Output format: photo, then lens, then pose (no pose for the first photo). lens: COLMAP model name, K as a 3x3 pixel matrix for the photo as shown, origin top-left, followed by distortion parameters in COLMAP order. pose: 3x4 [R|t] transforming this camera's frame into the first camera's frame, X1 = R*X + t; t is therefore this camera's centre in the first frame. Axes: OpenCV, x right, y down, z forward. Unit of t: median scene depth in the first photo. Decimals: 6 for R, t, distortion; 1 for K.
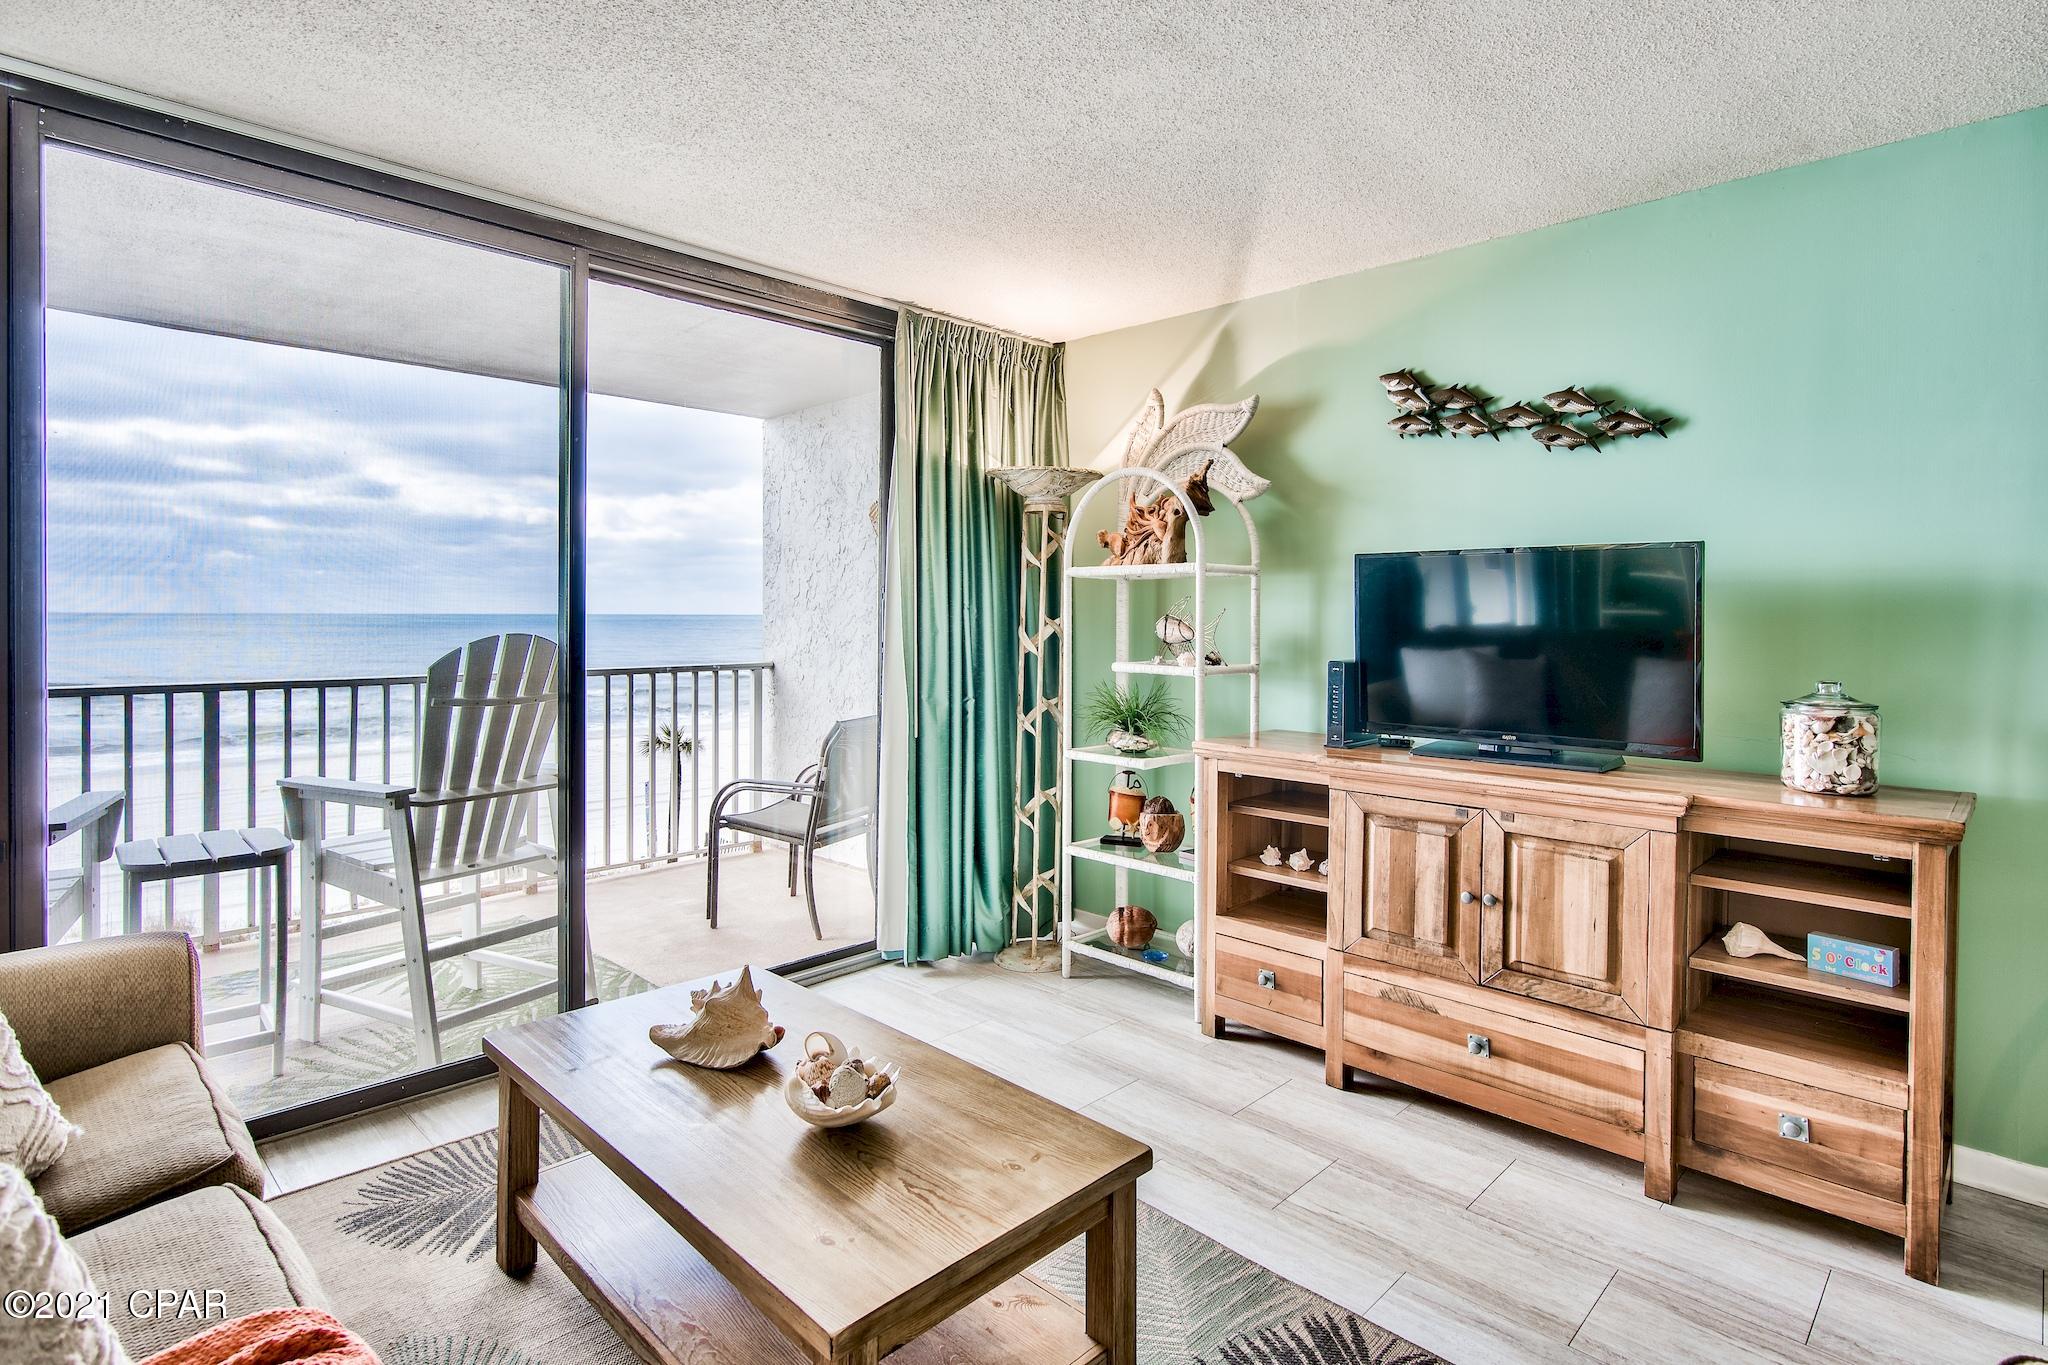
lens RADIAL K [[1026.1, 0, 1043.9], [0, 1026.1, 608.8], [0, 0, 1]] dist [-0.001469, -0.000753]
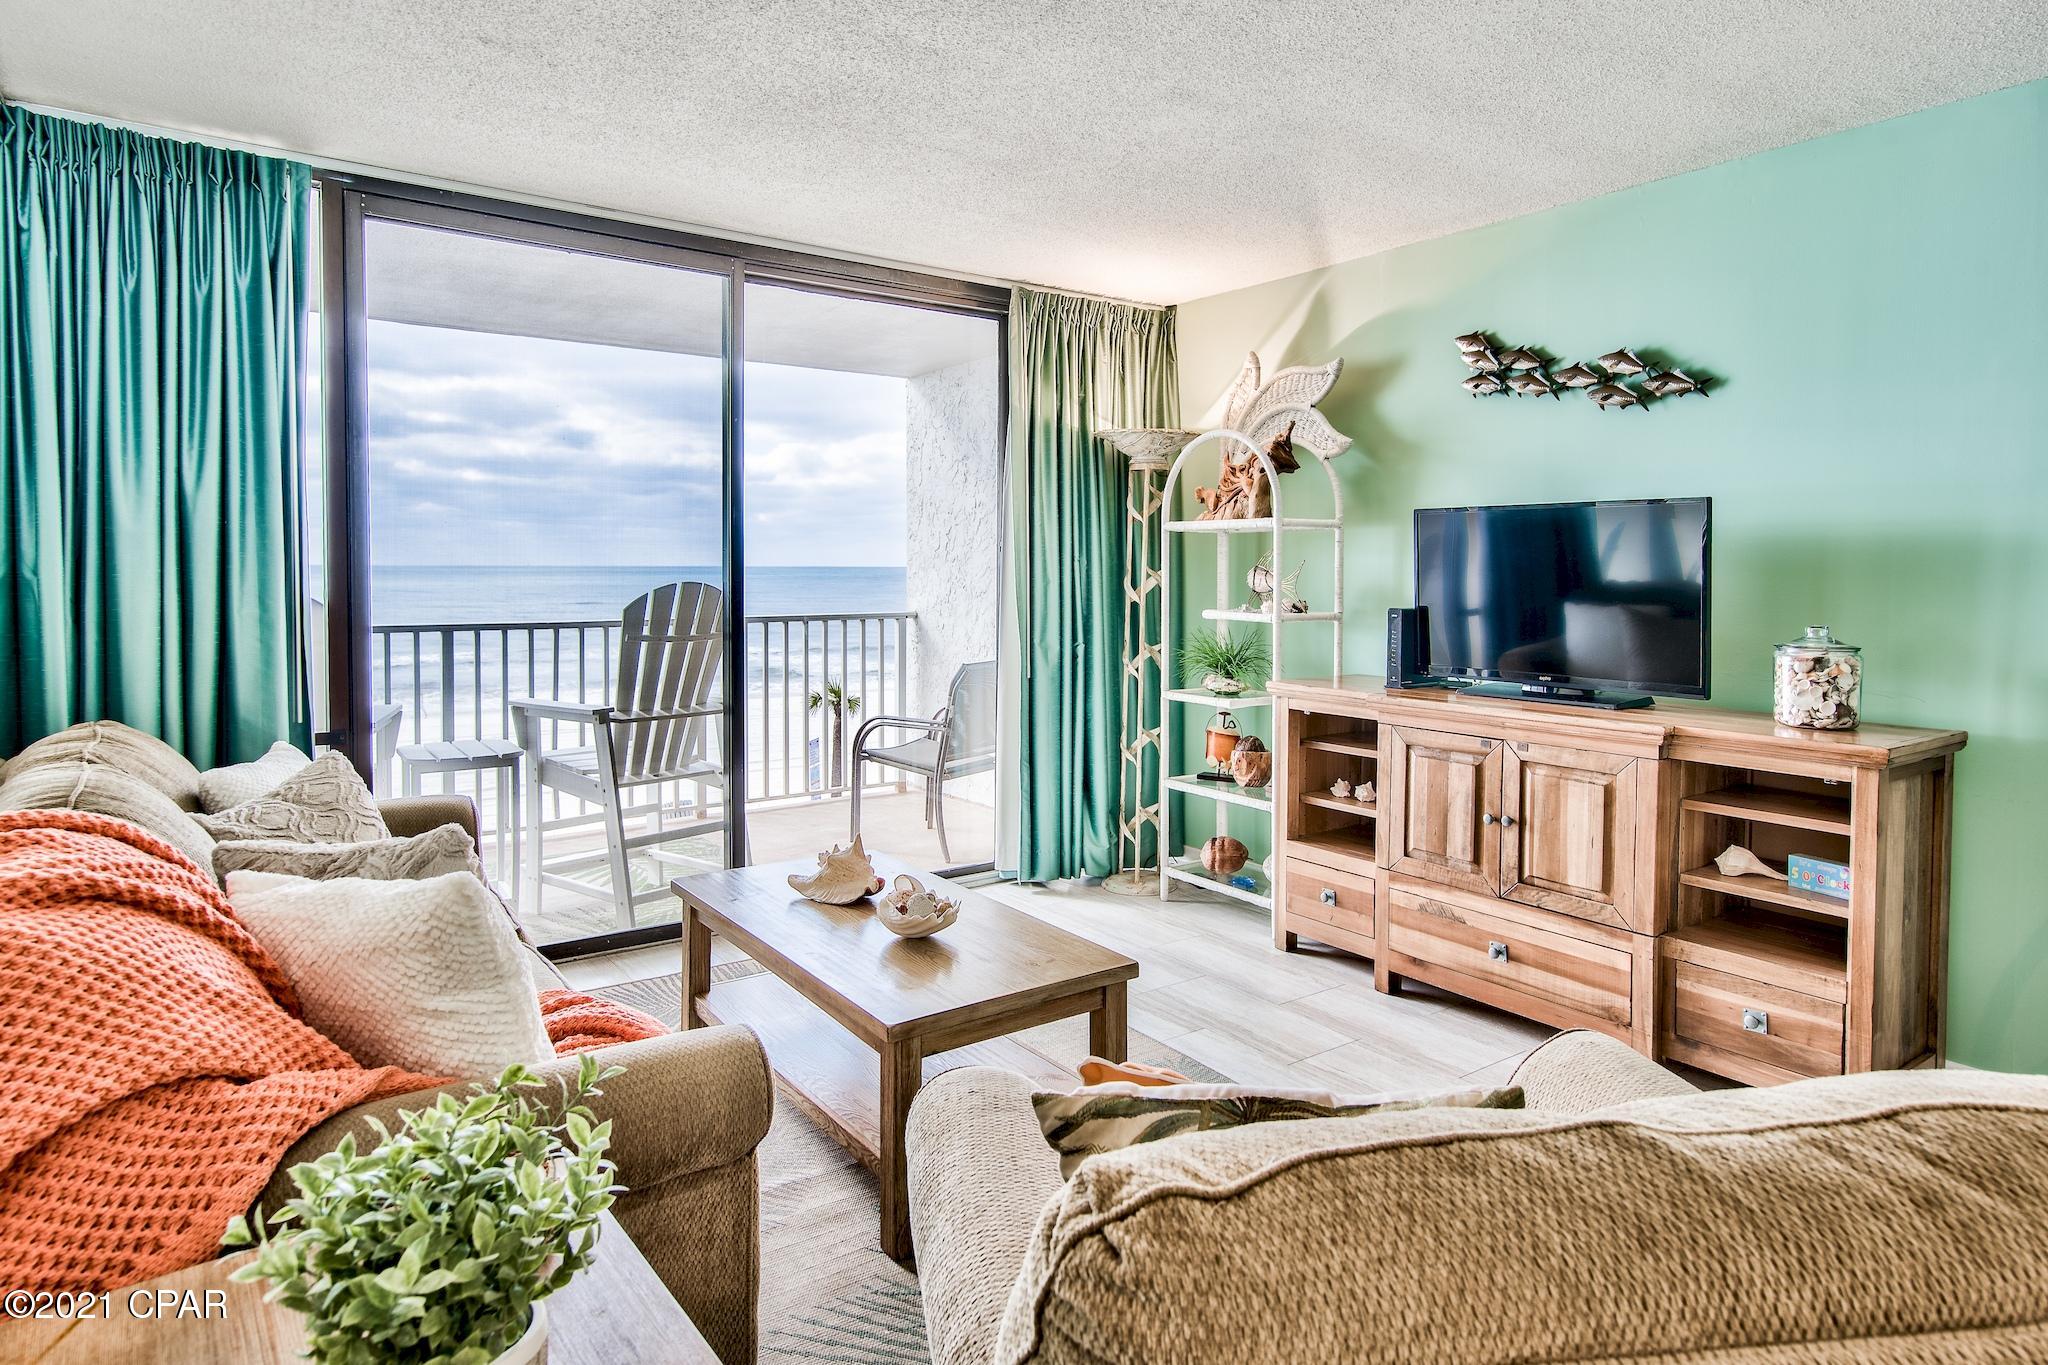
lens RADIAL K [[1171.4, 0, 1046.5], [0, 1171.4, 578.0], [0, 0, 1]] dist [0.004129, 0.003267]
pose [[0.985087, 0.000430, -0.172058, 0.137931], [0.002194, 0.999884, 0.015055, -0.000418], [0.172044, -0.015208, 0.984972, -0.289305]]
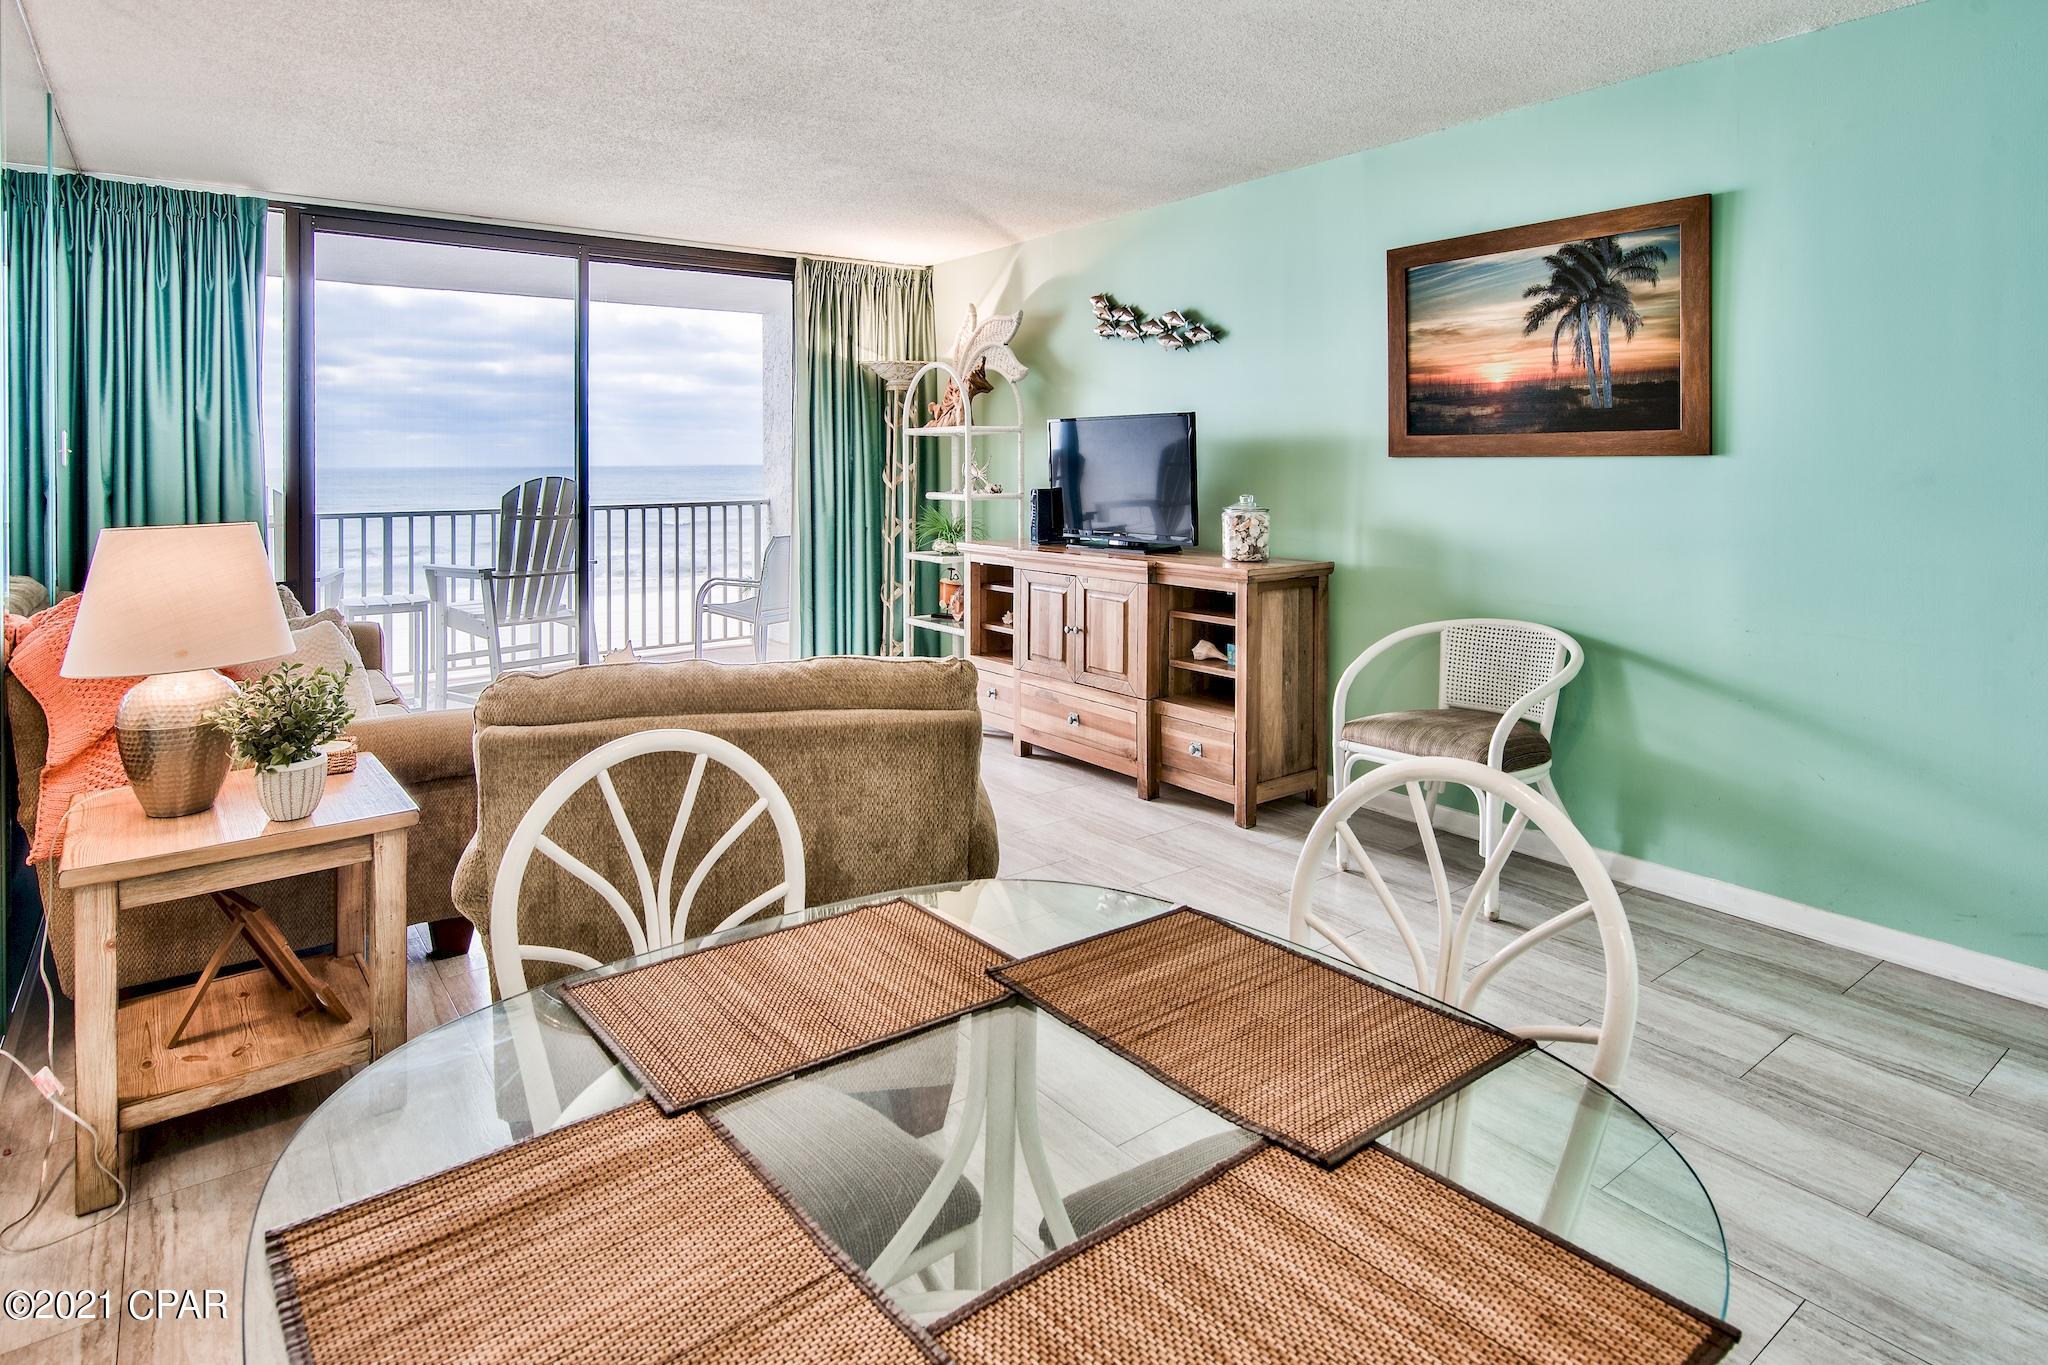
lens RADIAL K [[1130.6, 0, 1019.5], [0, 1130.6, 435.2], [0, 0, 1]] dist [-0.003985, -0.001620]
pose [[0.985677, -0.016921, -0.167794, 0.562392], [0.014192, 0.999747, -0.017450, -0.000887], [0.168047, 0.014819, 0.985668, -0.705043]]
